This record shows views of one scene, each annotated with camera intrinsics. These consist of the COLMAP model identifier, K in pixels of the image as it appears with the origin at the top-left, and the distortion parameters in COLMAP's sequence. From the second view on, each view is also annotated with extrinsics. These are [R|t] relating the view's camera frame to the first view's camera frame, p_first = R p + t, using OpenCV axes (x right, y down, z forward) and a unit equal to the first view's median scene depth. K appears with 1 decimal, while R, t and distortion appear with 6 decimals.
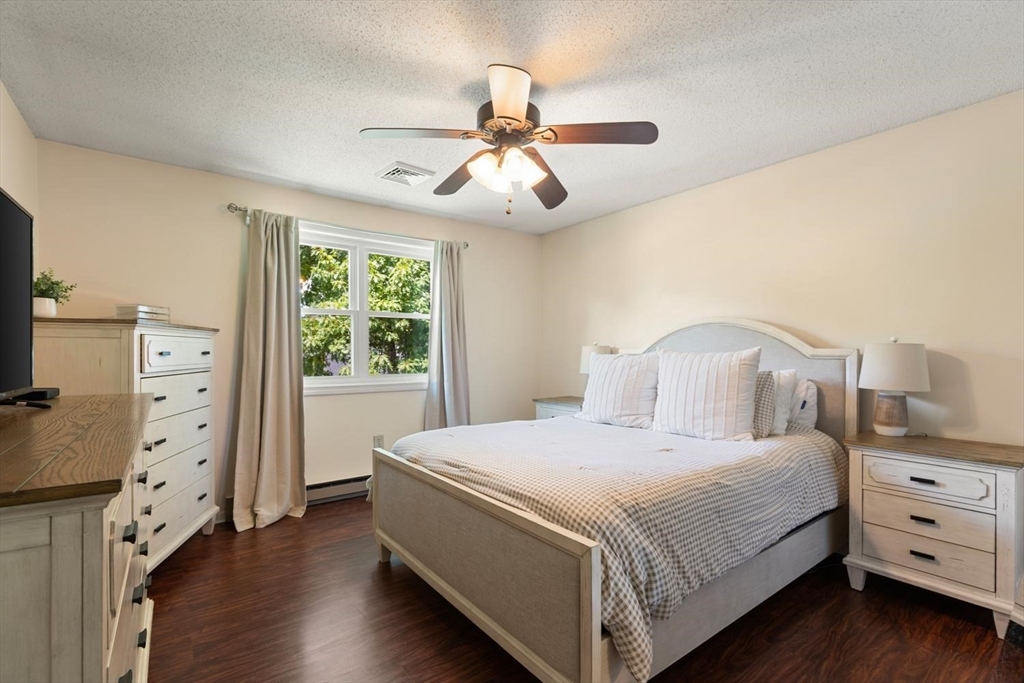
lens RADIAL K [[465.0, 0, 513.7], [0, 465.0, 335.8], [0, 0, 1]] dist [0.005836, 0.000016]
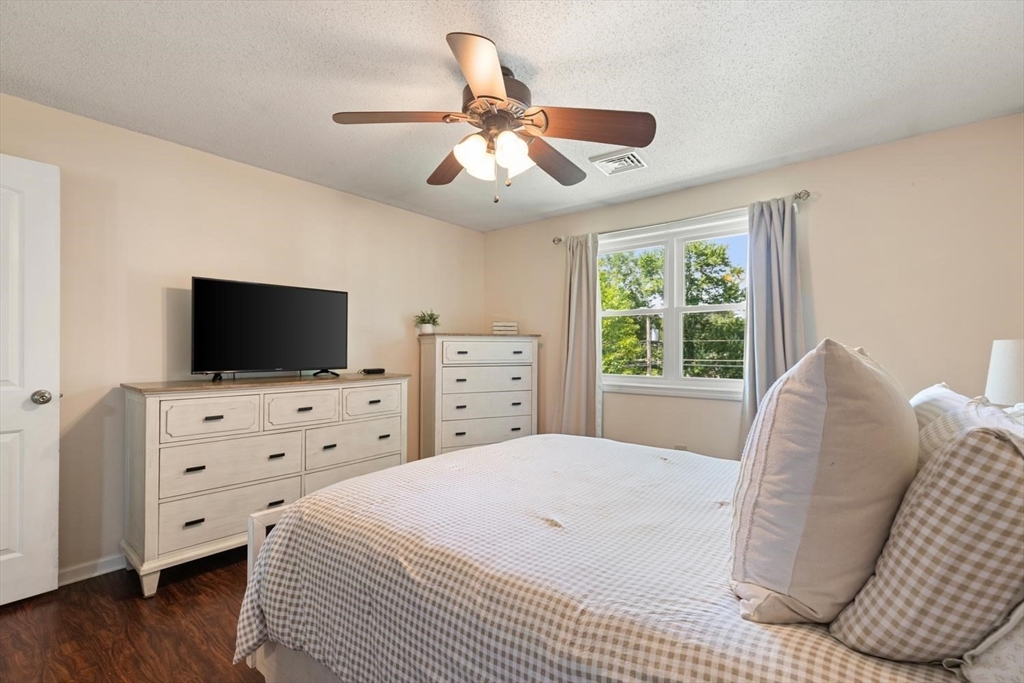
lens RADIAL K [[465.0, 0, 513.7], [0, 465.0, 335.8], [0, 0, 1]] dist [0.005836, 0.000016]
pose [[0.222146, -0.030025, -0.974551, 0.580443], [0.030775, 0.999244, -0.023770, 0.015917], [0.974528, -0.024711, 0.222902, 0.546373]]
